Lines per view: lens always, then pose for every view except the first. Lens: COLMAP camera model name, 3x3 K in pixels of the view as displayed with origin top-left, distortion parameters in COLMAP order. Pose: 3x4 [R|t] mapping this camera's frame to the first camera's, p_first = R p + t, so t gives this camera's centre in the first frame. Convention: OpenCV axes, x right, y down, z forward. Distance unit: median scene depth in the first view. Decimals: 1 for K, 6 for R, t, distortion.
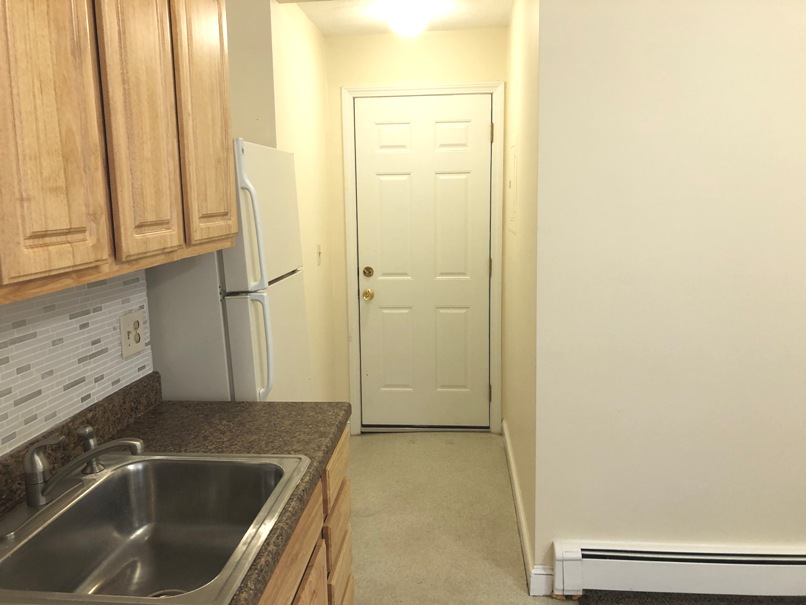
lens RADIAL K [[665.6, 0, 409.1], [0, 665.6, 299.4], [0, 0, 1]] dist [0.035661, -0.044278]
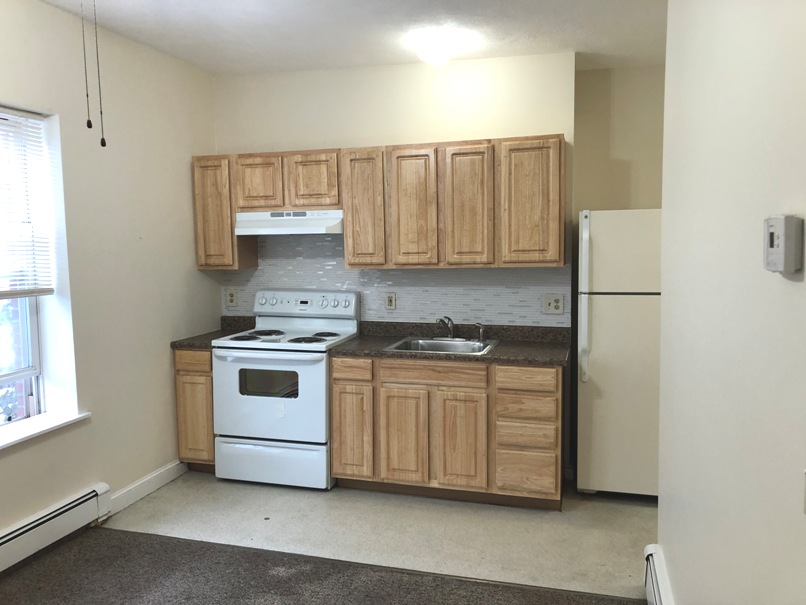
lens RADIAL K [[665.6, 0, 403.4], [0, 665.6, 301.7], [0, 0, 1]] dist [0.035661, -0.044278]
pose [[-0.213138, 0.104525, -0.971415, 1.979082], [-0.134347, 0.981681, 0.135106, -0.203468], [0.967741, 0.159303, -0.195191, 1.059119]]
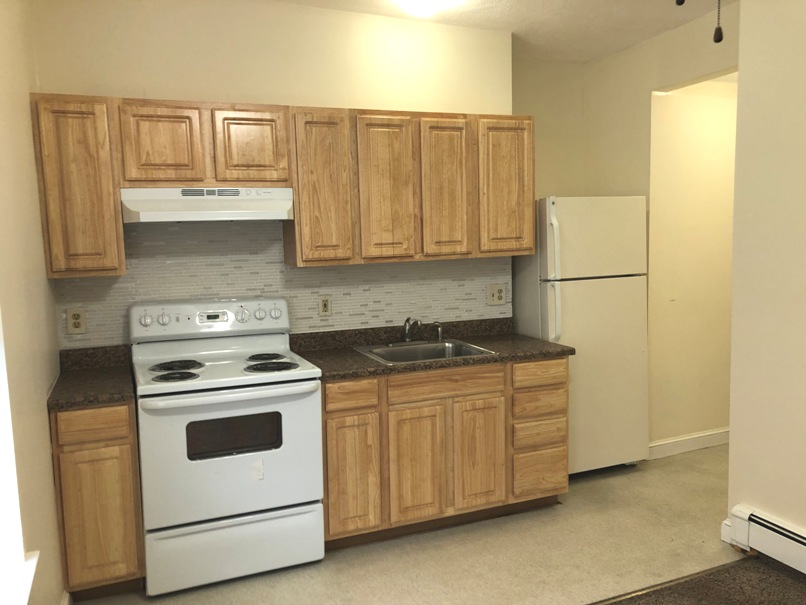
lens RADIAL K [[665.6, 0, 403.3], [0, 665.6, 307.1], [0, 0, 1]] dist [0.035661, -0.044278]
pose [[0.451938, 0.105908, -0.885740, 1.429622], [-0.119926, 0.991127, 0.057318, 0.005466], [0.883951, 0.080319, 0.460629, -0.223613]]
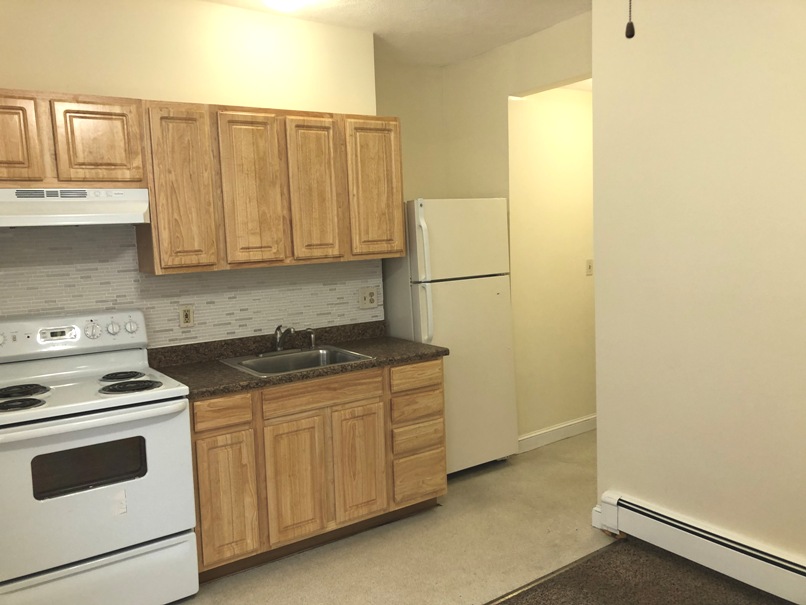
lens RADIAL K [[665.6, 0, 393.1], [0, 665.6, 300.9], [0, 0, 1]] dist [0.035661, -0.044278]
pose [[0.625756, 0.075422, -0.776364, 1.341931], [-0.092616, 0.995458, 0.022057, 0.008644], [0.774501, 0.058101, 0.629899, -0.238428]]
